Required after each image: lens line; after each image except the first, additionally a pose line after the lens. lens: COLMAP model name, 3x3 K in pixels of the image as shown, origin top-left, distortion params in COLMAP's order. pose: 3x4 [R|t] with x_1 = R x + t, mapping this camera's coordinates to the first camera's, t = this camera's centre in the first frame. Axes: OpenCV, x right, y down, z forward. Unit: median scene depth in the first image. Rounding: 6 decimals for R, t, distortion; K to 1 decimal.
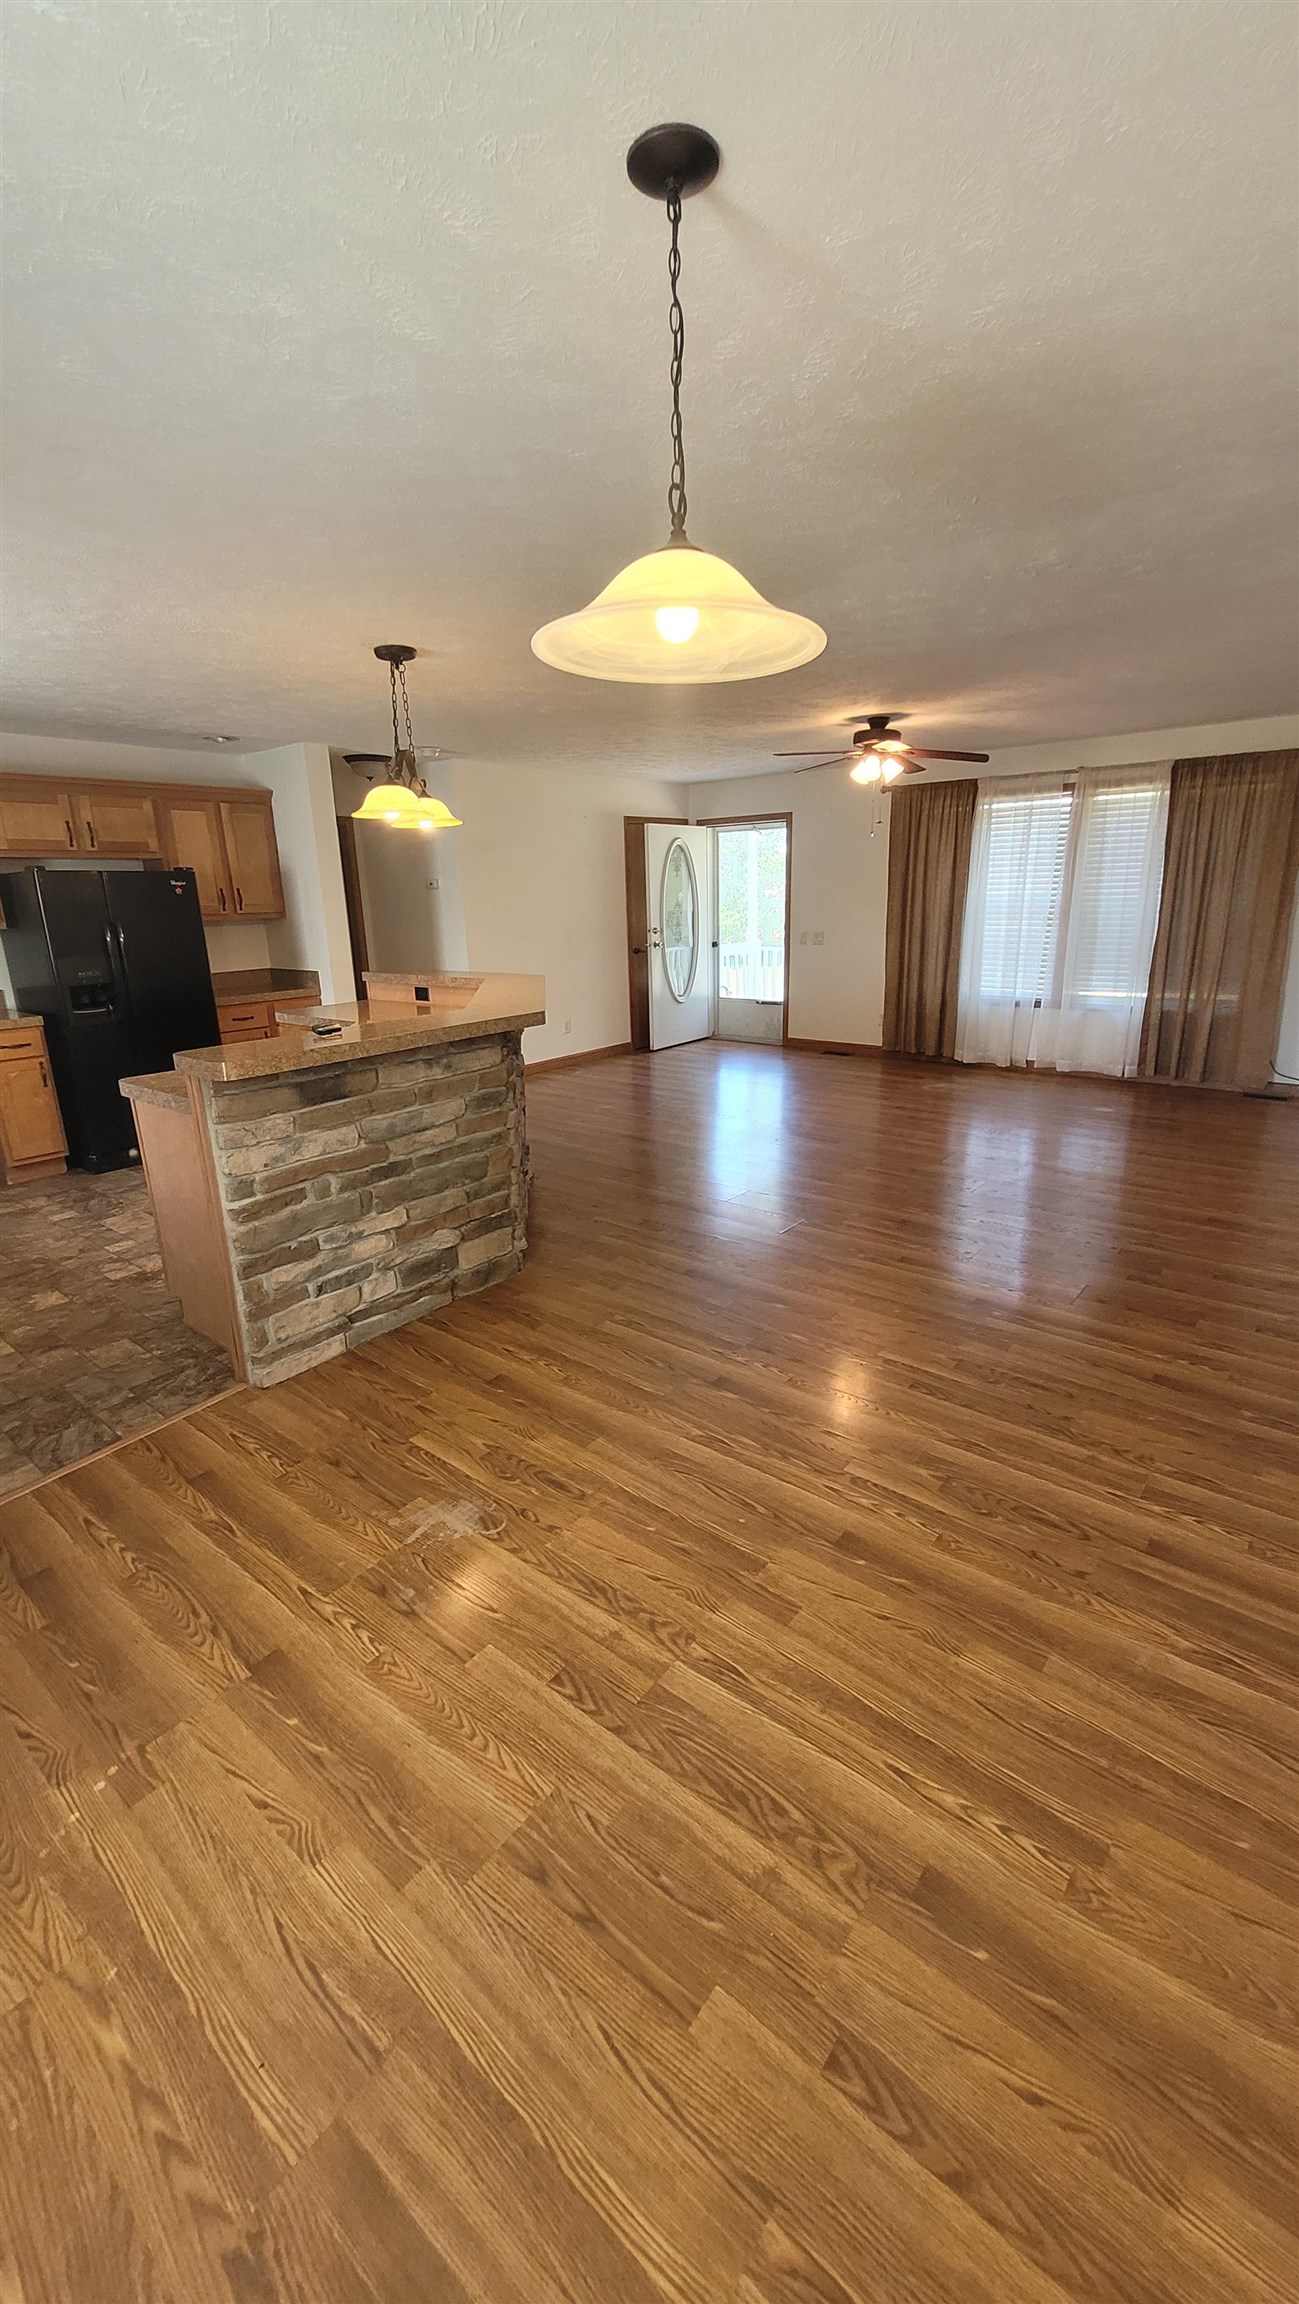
lens RADIAL K [[900.2, 0, 636.8], [0, 900.2, 1149.0], [0, 0, 1]] dist [0.001874, 0.000048]
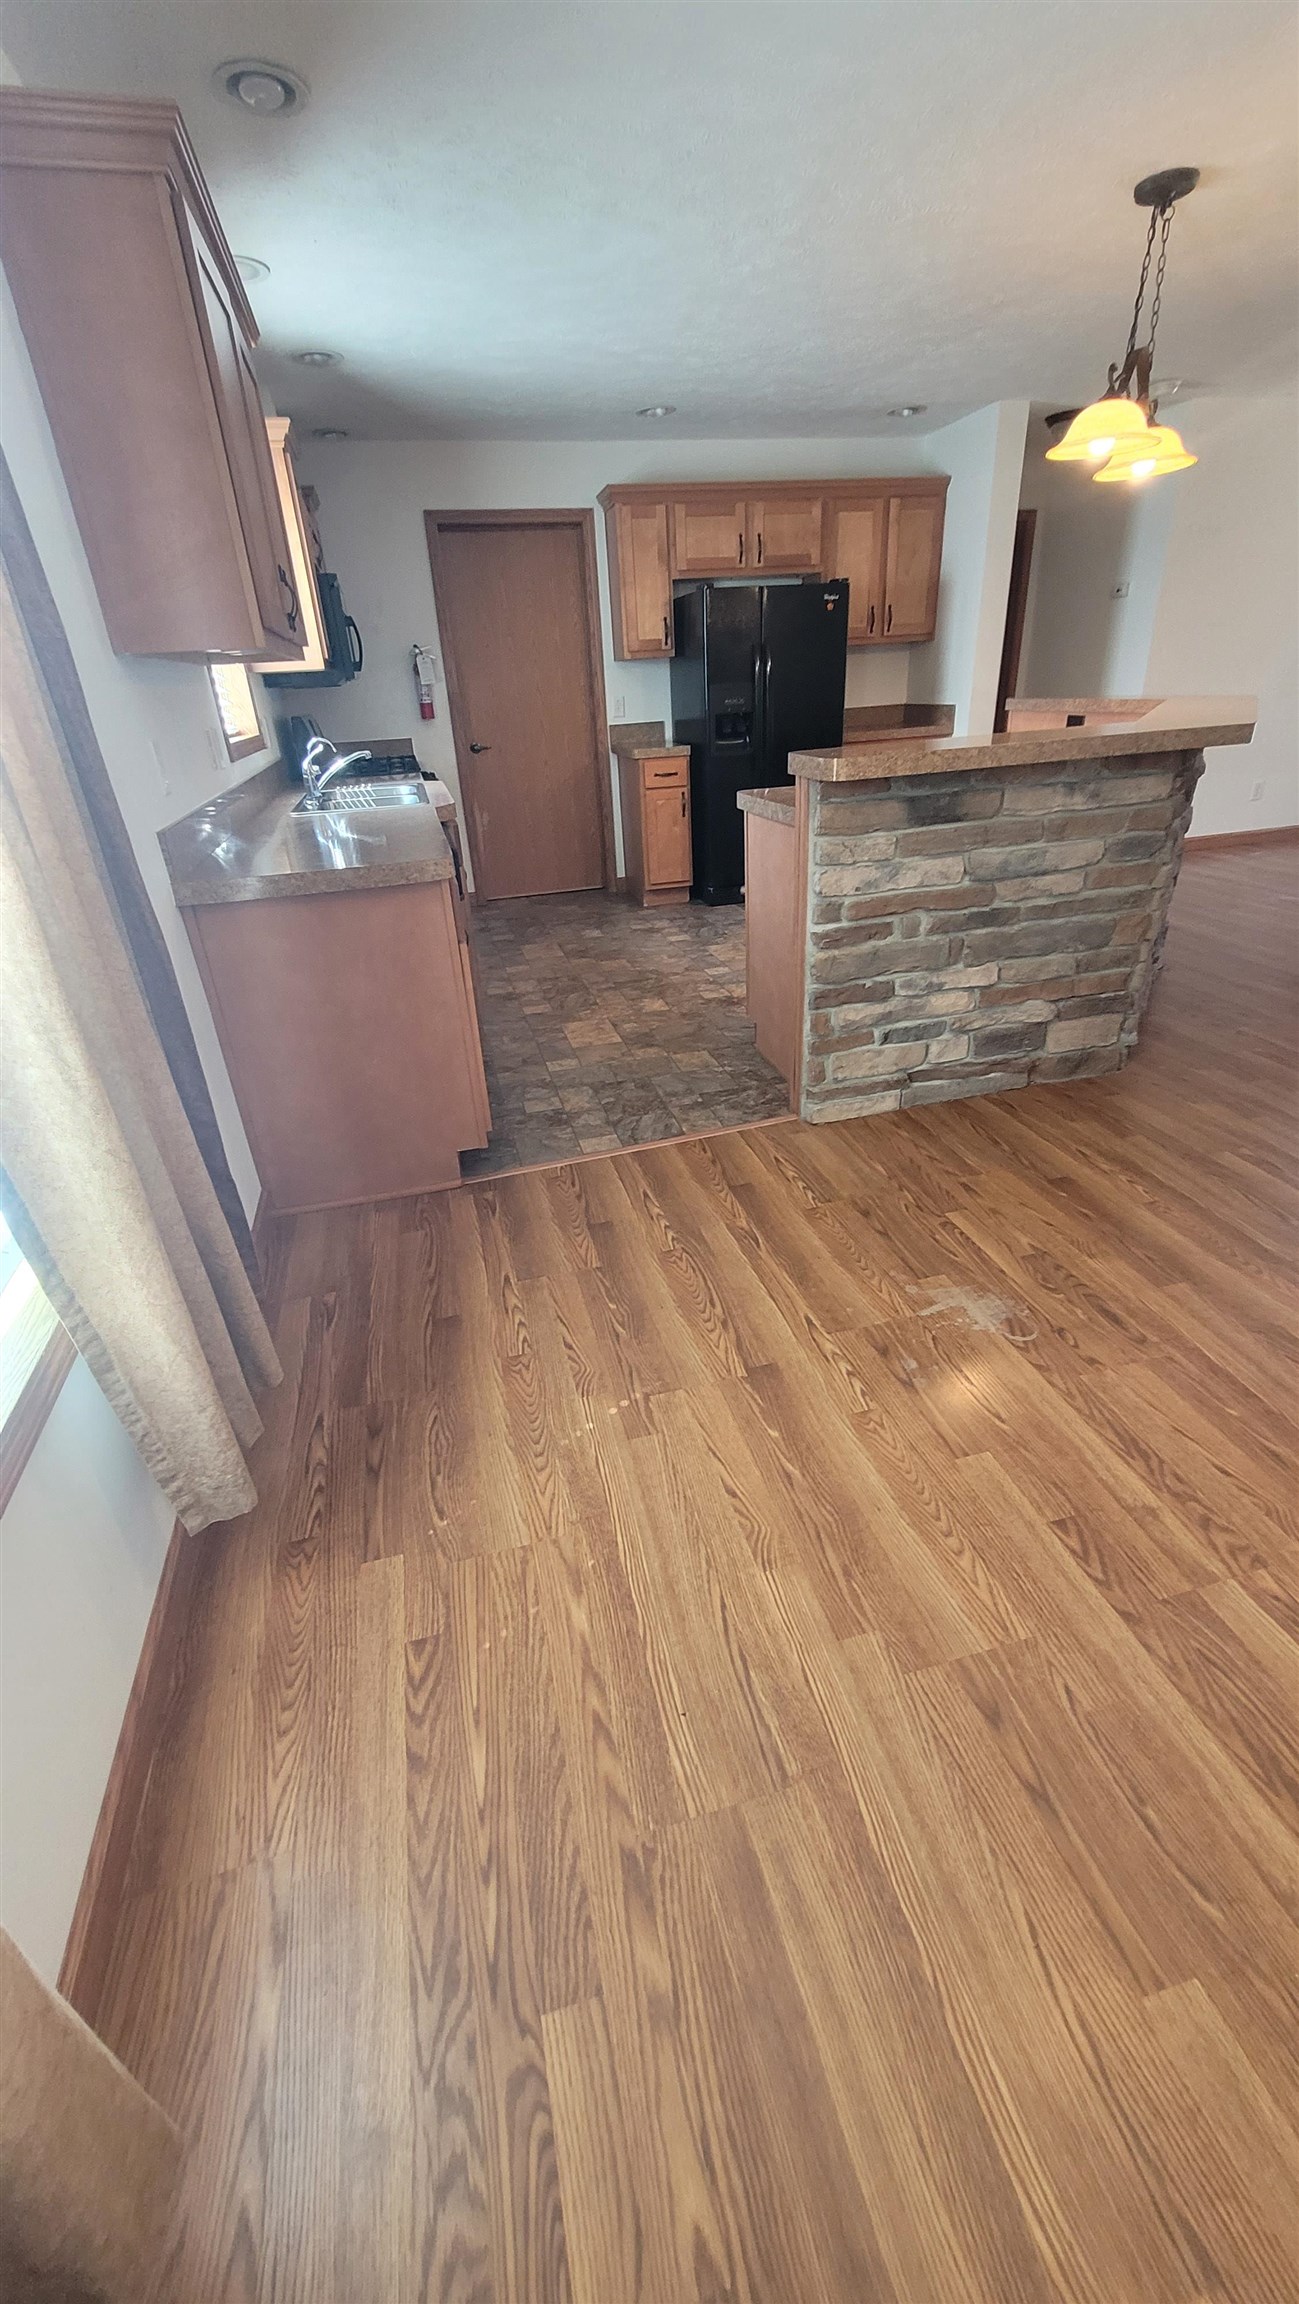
lens RADIAL K [[900.2, 0, 658.4], [0, 900.2, 1149.5], [0, 0, 1]] dist [0.001874, 0.000048]
pose [[0.811957, 0.259899, -0.522664, -0.029617], [-0.133395, 0.954330, 0.267320, 0.054642], [0.568270, -0.147331, 0.809545, 0.106554]]
